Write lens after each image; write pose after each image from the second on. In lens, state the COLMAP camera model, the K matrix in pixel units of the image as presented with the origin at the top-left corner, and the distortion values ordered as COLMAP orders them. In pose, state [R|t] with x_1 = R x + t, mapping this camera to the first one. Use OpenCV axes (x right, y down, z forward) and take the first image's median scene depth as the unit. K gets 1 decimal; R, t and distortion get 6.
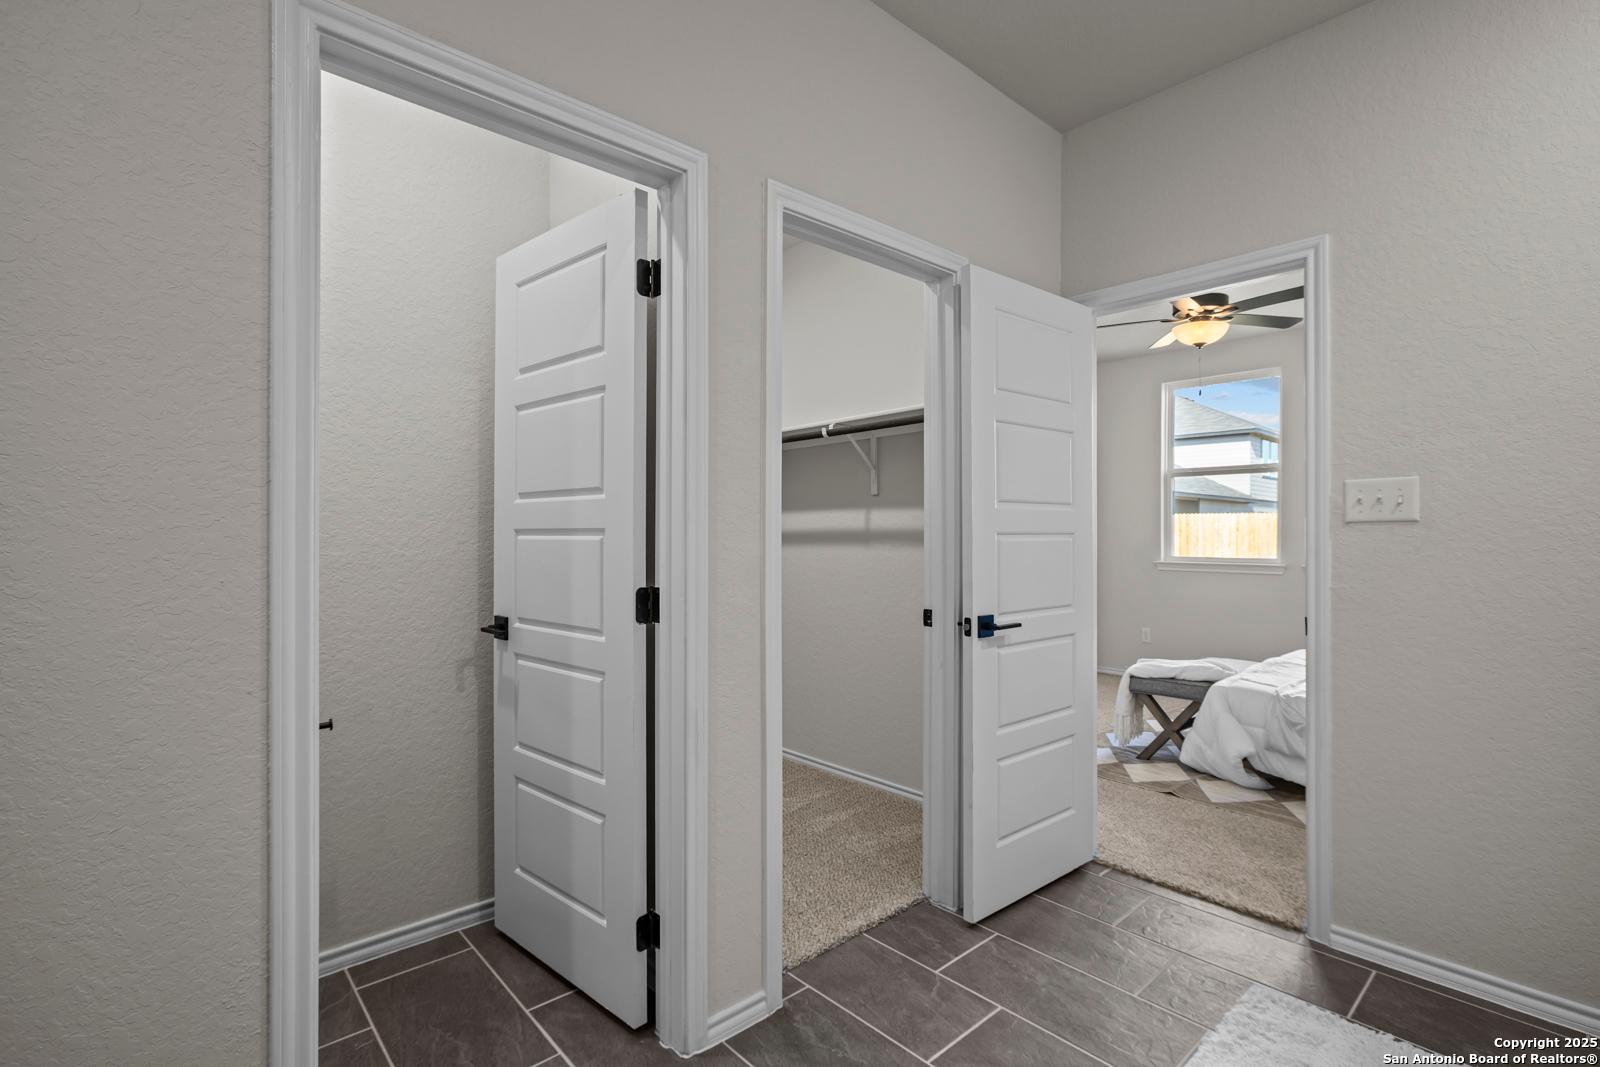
lens RADIAL K [[748.0, 0, 800.0], [0, 748.0, 533.5], [0, 0, 1]] dist [-0.017537, 0.000439]
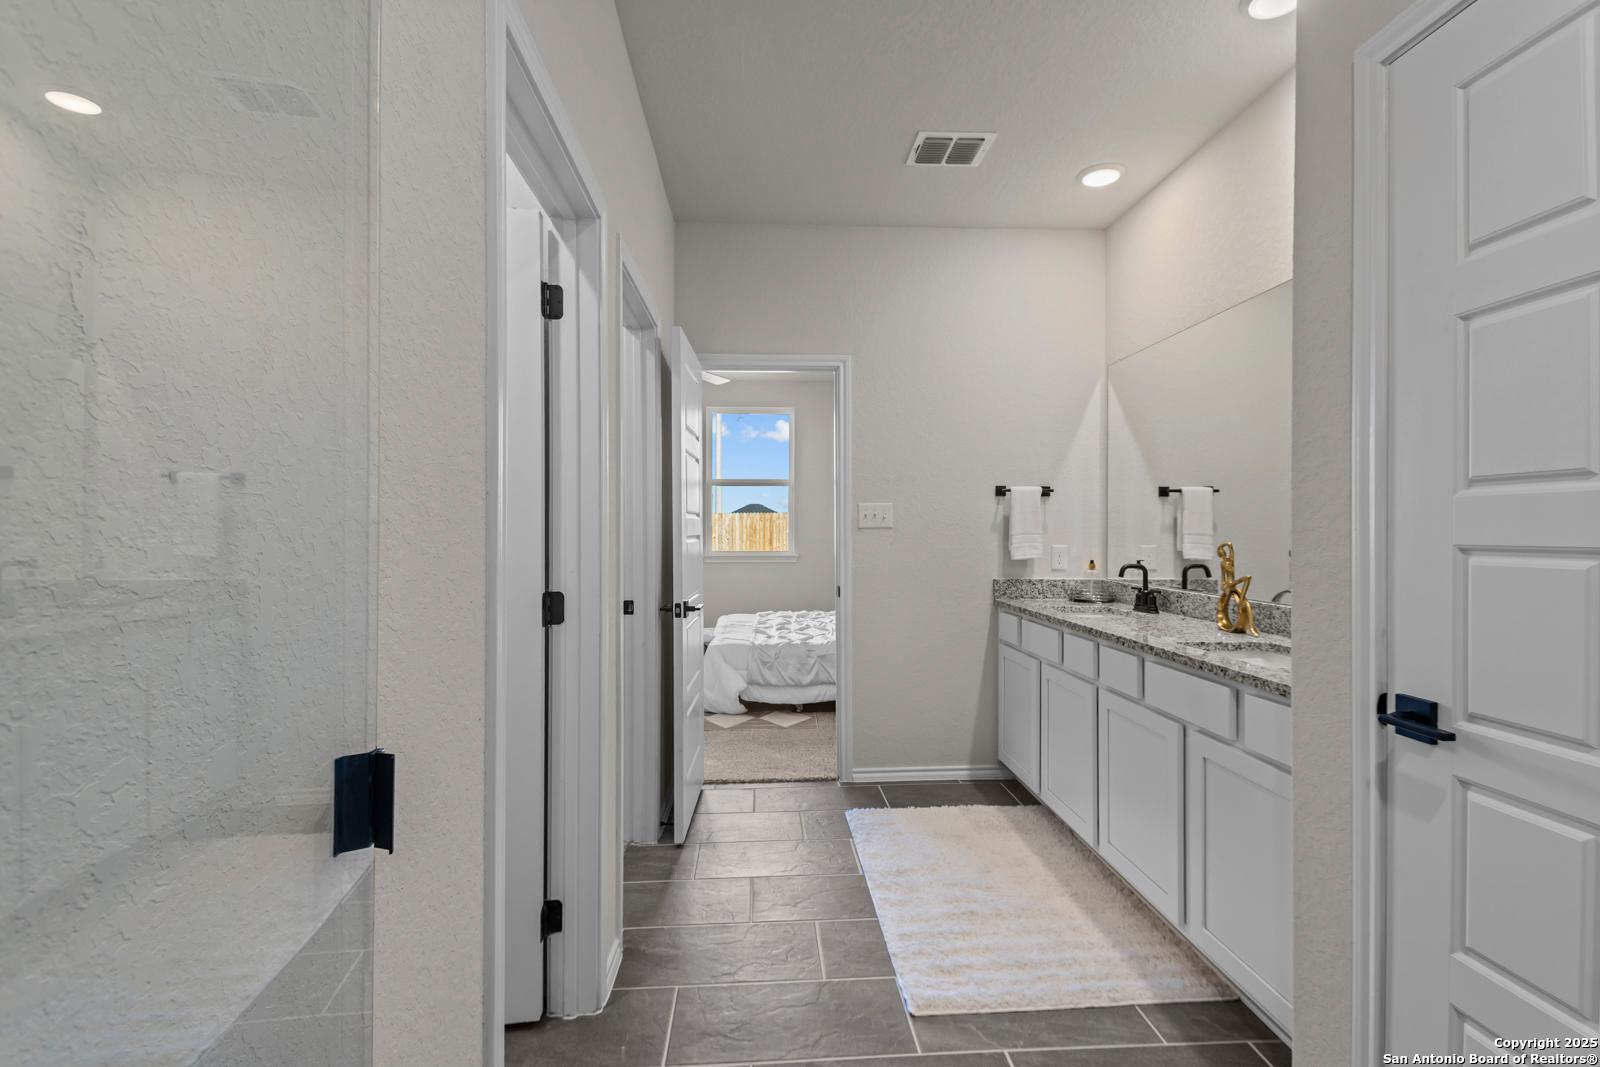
lens RADIAL K [[737.8, 0, 805.5], [0, 737.8, 532.5], [0, 0, 1]] dist [0.041425, -0.024520]
pose [[0.615080, -0.005900, 0.788443, -0.624626], [0.002931, 0.999982, 0.005196, -0.013429], [-0.788459, -0.000885, 0.615086, 0.049022]]
